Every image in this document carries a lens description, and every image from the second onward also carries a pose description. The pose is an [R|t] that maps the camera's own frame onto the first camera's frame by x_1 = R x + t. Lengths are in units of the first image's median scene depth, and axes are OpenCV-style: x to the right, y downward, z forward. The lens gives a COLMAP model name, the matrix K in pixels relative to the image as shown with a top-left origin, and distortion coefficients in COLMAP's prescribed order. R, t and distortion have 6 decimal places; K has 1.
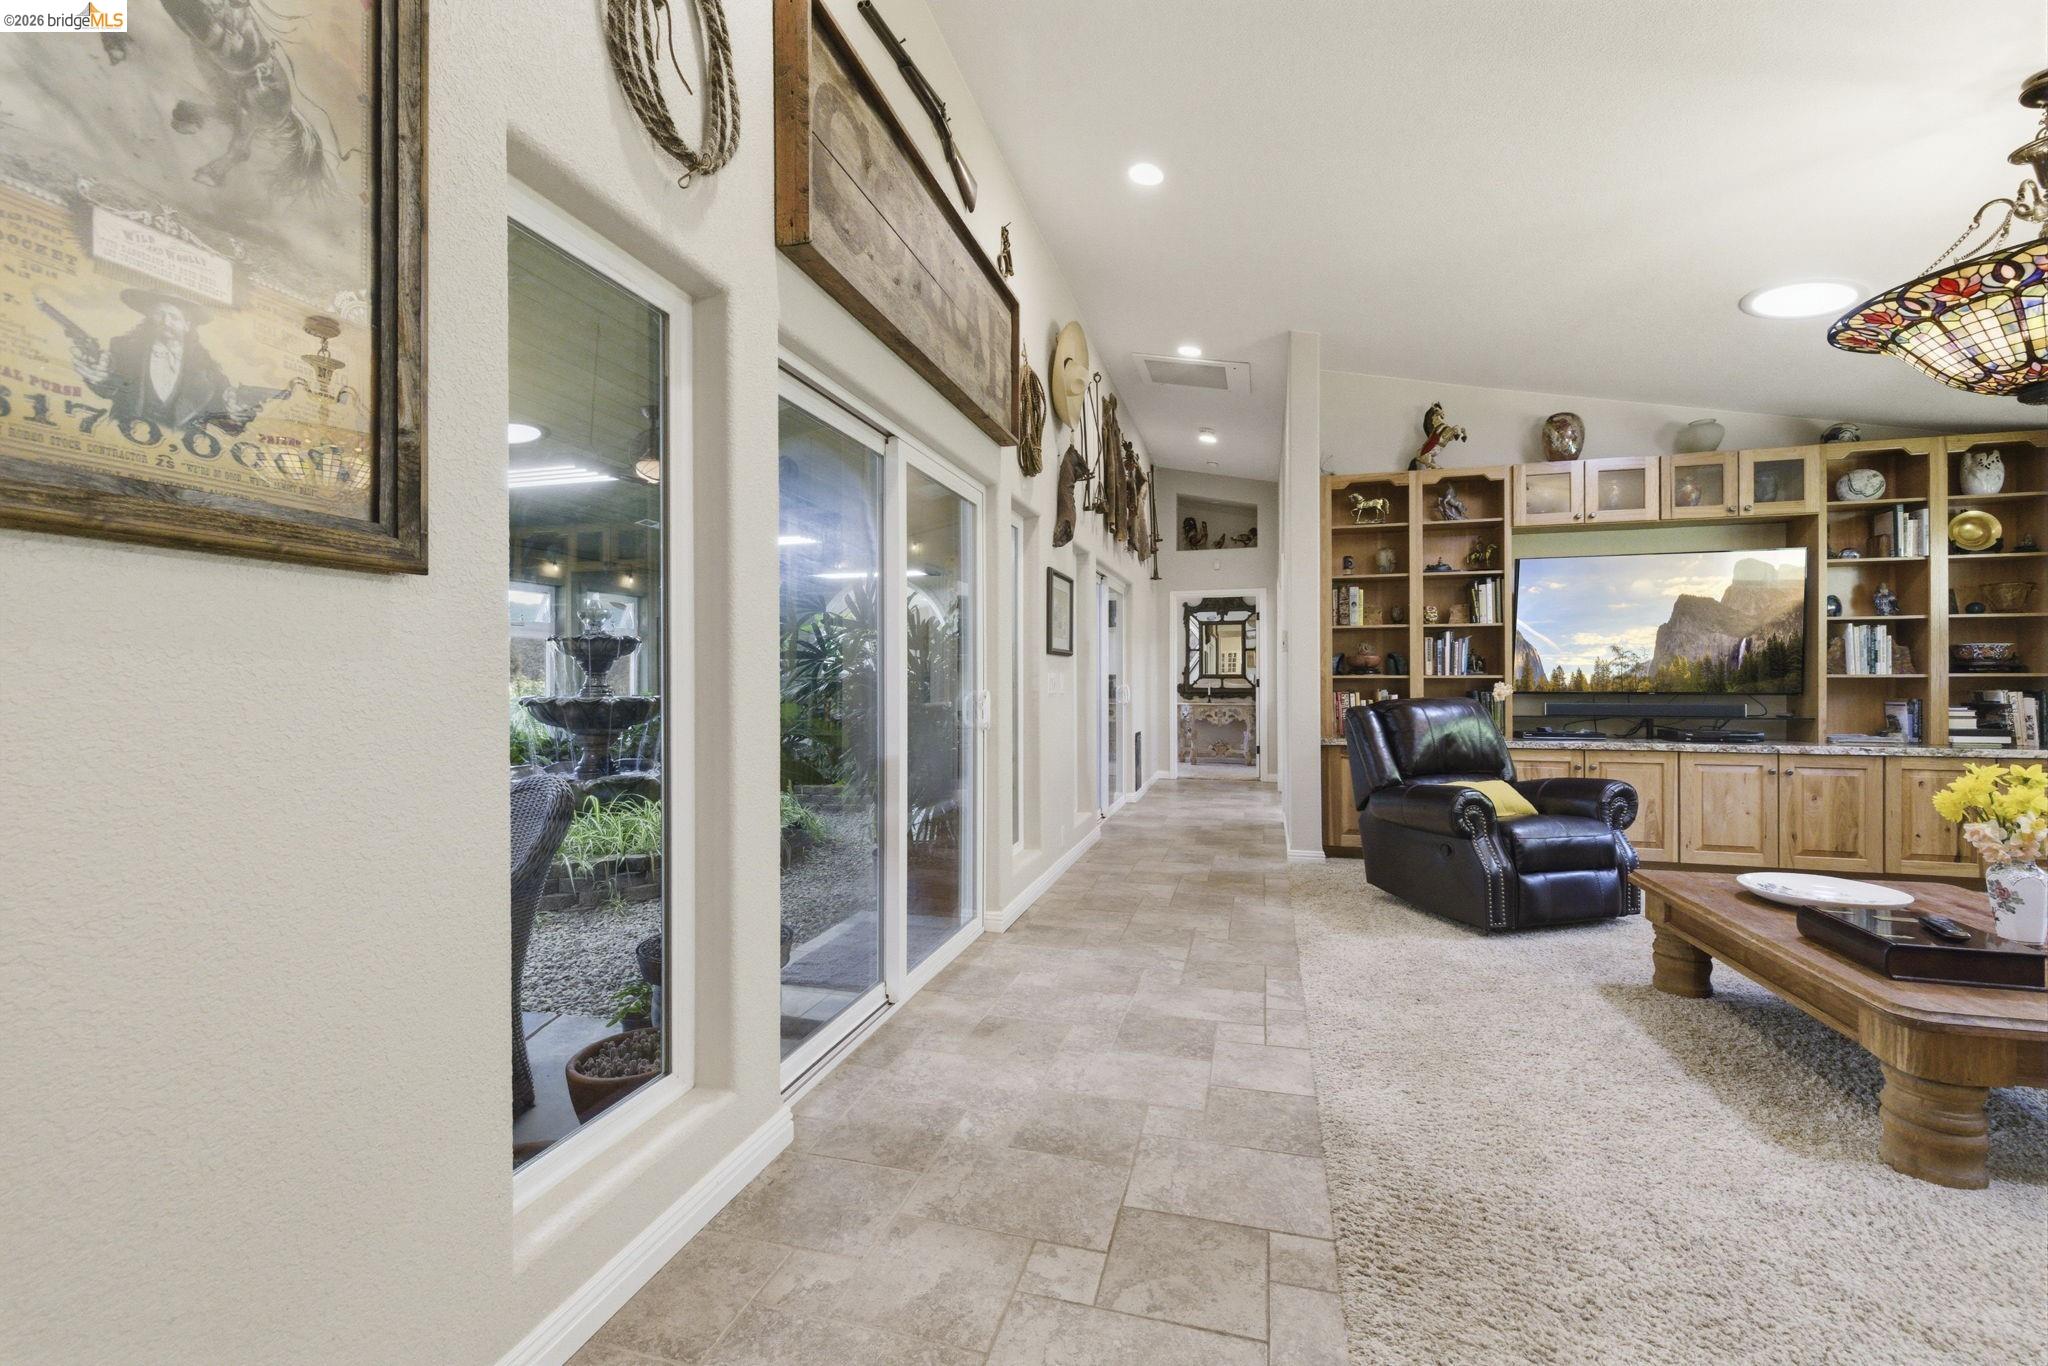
lens RADIAL K [[845.9, 0, 1021.9], [0, 845.9, 679.0], [0, 0, 1]] dist [0.001792, 0.000741]
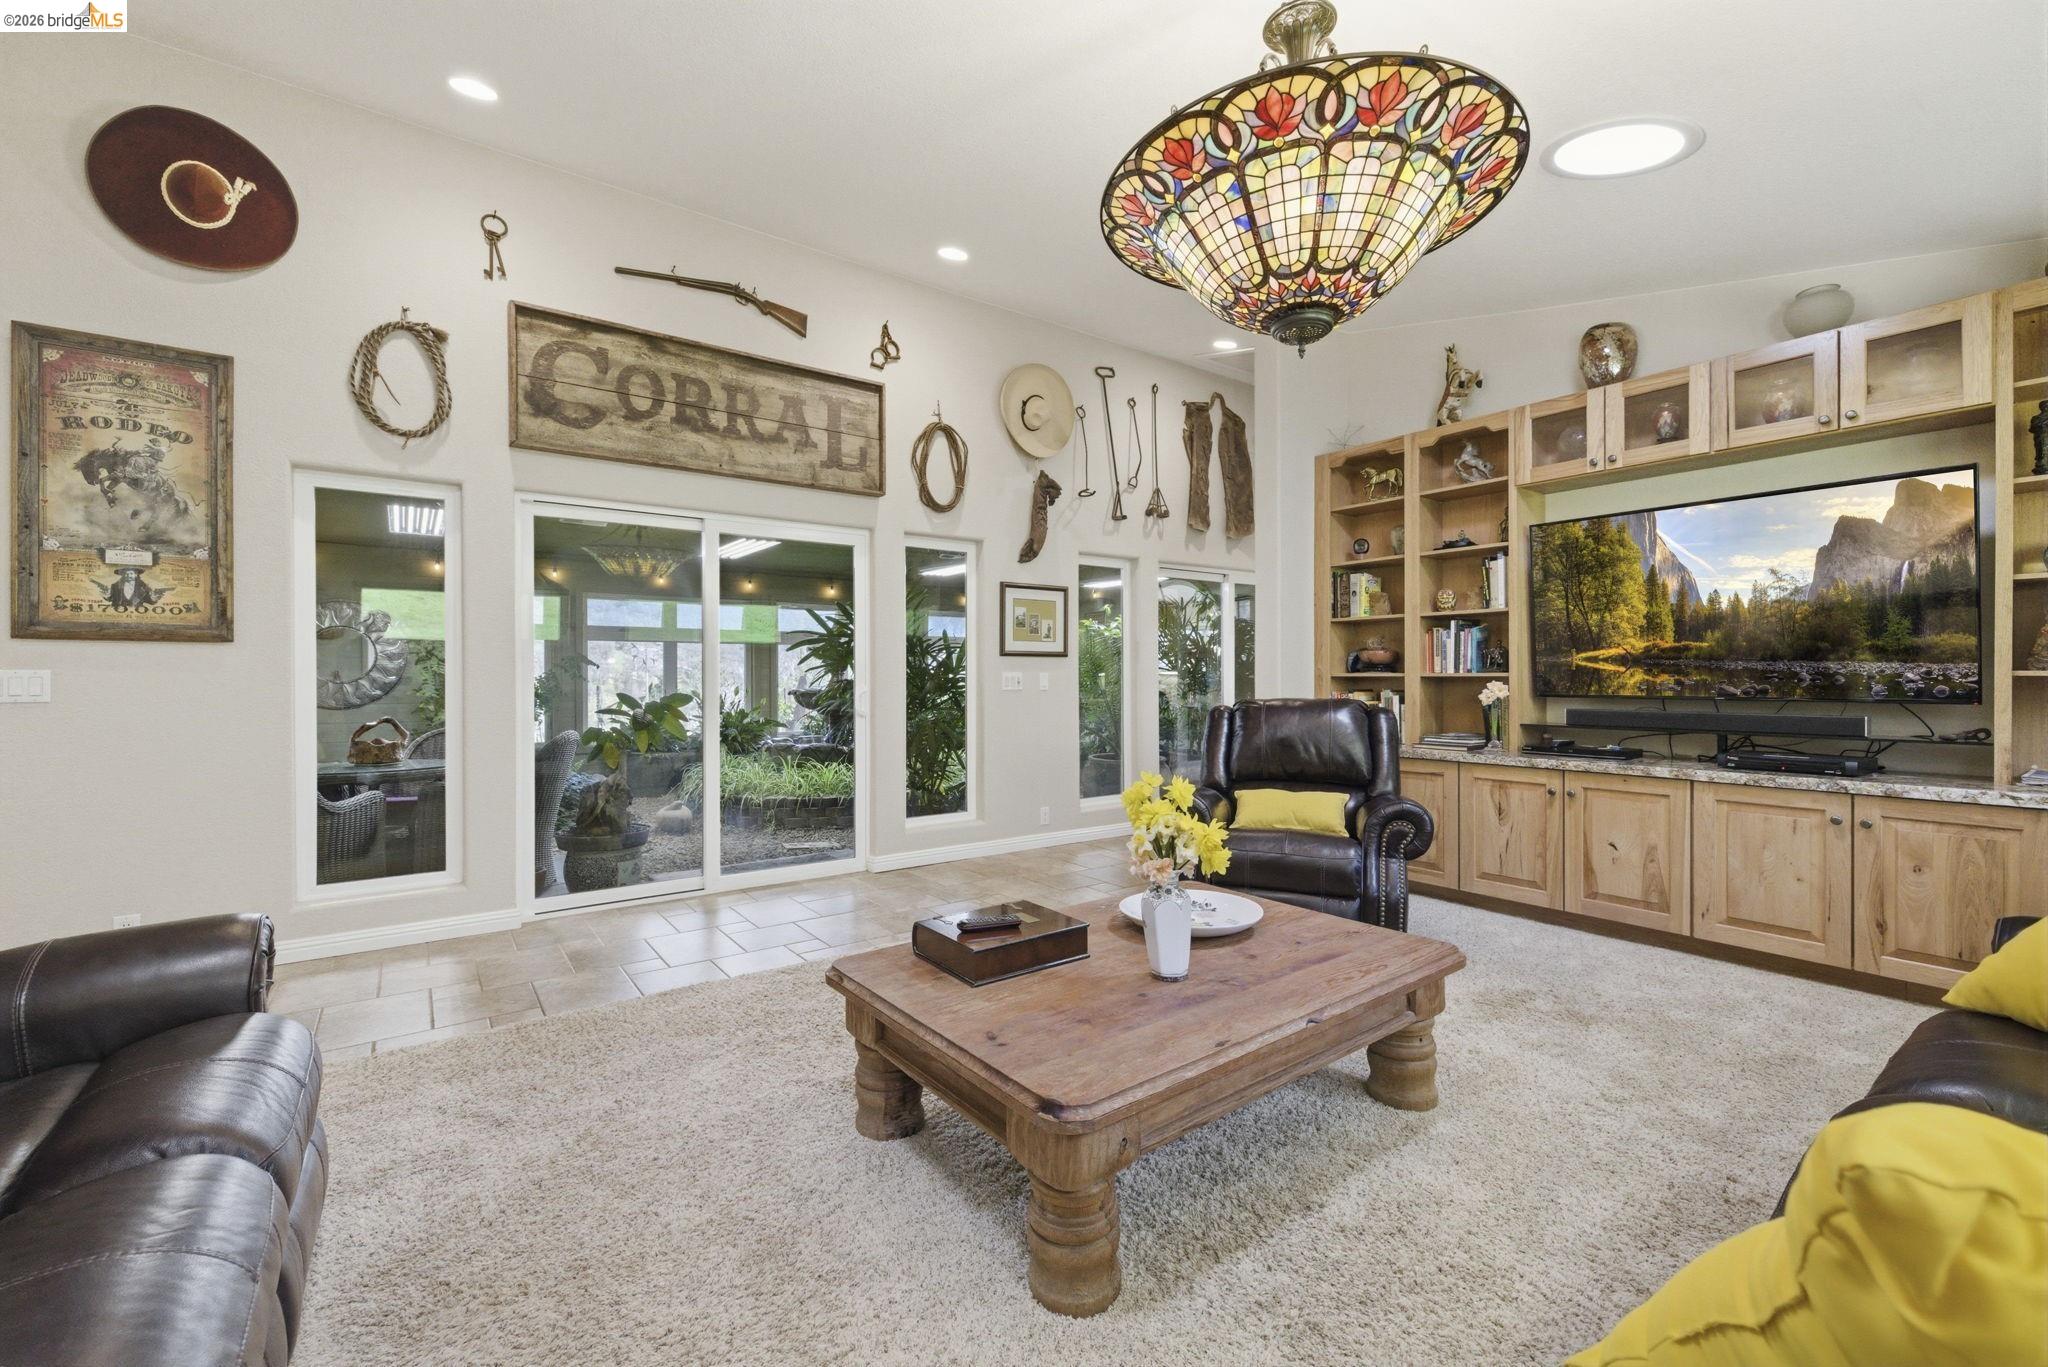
lens RADIAL K [[845.9, 0, 1038.7], [0, 845.9, 681.3], [0, 0, 1]] dist [0.001792, 0.000741]
pose [[0.789825, 0.004183, -0.613318, 0.790339], [0.000593, 0.999971, 0.007583, -0.003168], [0.613332, -0.006352, 0.789799, 0.106024]]
